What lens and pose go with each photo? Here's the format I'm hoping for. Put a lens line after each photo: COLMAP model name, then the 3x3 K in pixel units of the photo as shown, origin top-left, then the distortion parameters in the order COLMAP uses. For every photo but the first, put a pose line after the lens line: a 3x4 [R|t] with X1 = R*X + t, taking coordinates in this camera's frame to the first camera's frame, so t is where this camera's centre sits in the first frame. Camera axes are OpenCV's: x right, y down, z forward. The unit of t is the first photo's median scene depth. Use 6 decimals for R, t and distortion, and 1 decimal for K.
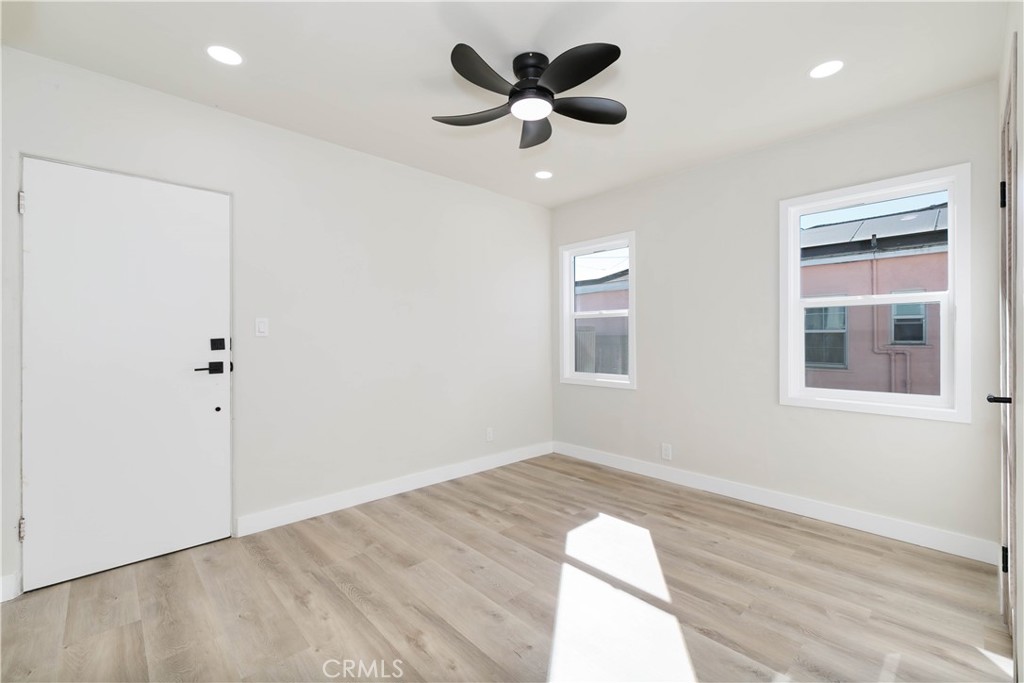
lens RADIAL K [[437.0, 0, 519.1], [0, 437.0, 338.0], [0, 0, 1]] dist [-0.001118, -0.000388]
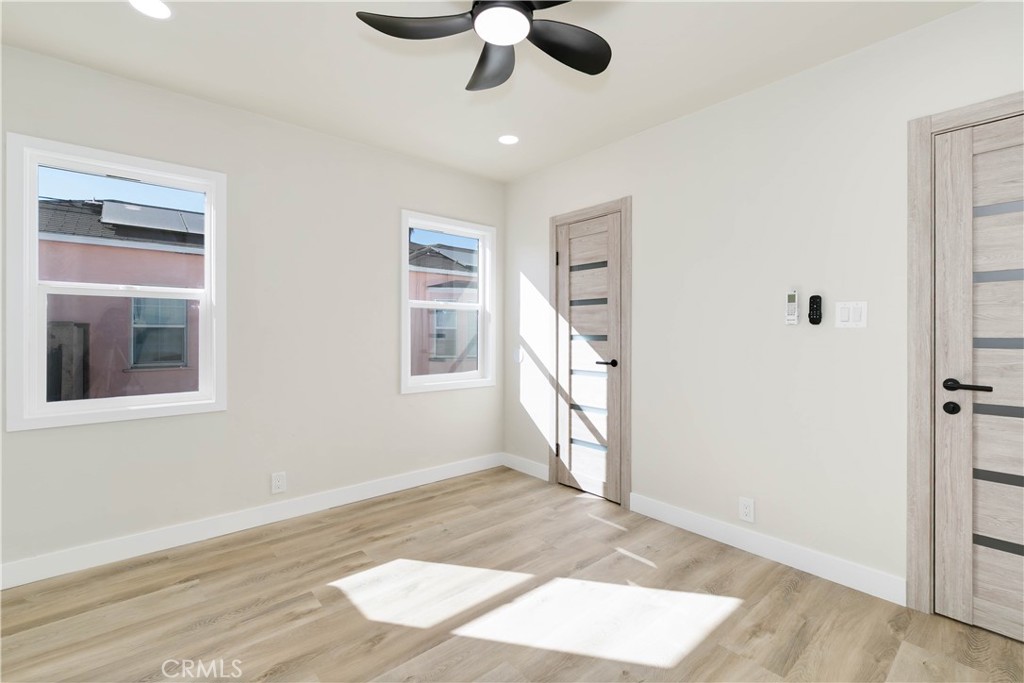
lens RADIAL K [[452.3, 0, 511.2], [0, 452.3, 331.0], [0, 0, 1]] dist [0.000106, -0.000436]
pose [[0.041131, 0.003886, 0.999146, -0.529899], [-0.000815, 0.999992, -0.003856, -0.002741], [-0.999153, -0.000656, 0.041134, 0.679156]]
